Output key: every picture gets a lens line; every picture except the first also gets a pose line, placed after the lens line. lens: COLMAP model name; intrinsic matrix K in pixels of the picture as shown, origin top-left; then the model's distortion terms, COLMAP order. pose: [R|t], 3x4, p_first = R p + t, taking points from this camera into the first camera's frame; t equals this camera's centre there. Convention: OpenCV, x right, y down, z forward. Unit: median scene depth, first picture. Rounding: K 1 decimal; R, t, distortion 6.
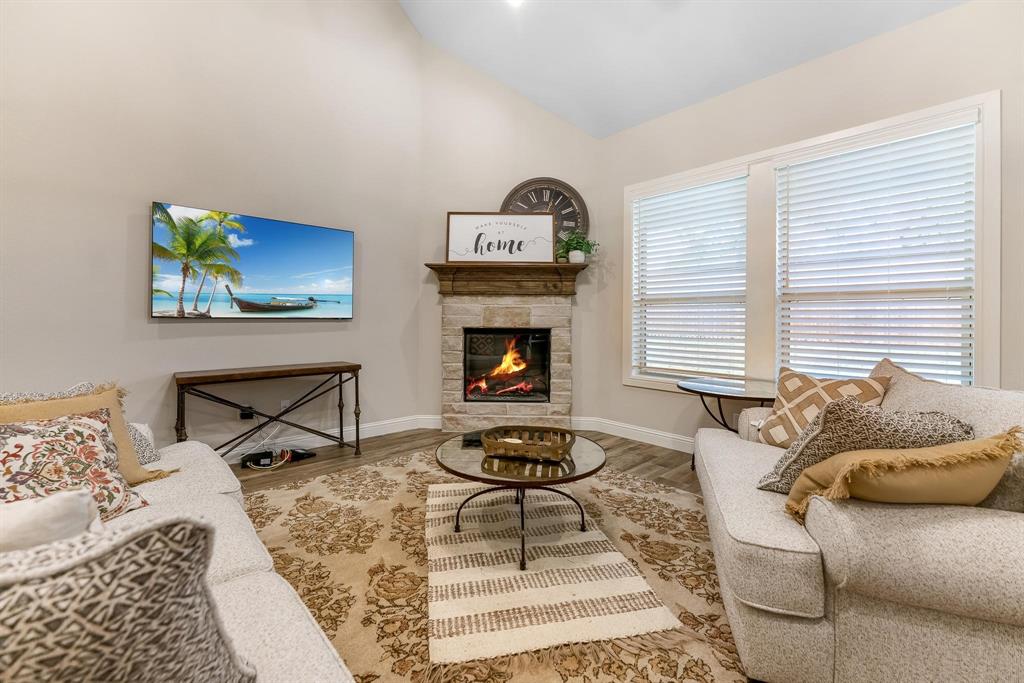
lens RADIAL K [[418.0, 0, 510.4], [0, 418.0, 318.5], [0, 0, 1]] dist [-0.000364, -0.000016]
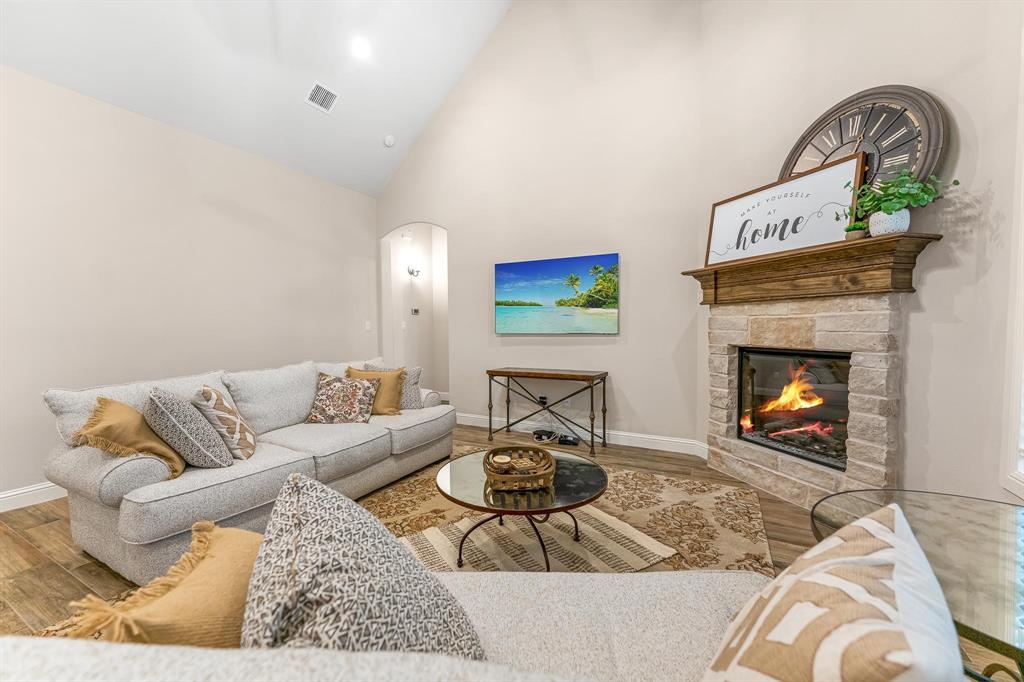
lens RADIAL K [[406.6, 0, 507.5], [0, 406.6, 345.5], [0, 0, 1]] dist [-0.000205, -0.000037]
pose [[0.328927, 0.036620, -0.943645, 0.484870], [0.012159, 0.999001, 0.043007, -0.016528], [0.944277, -0.025620, 0.328153, 0.349224]]
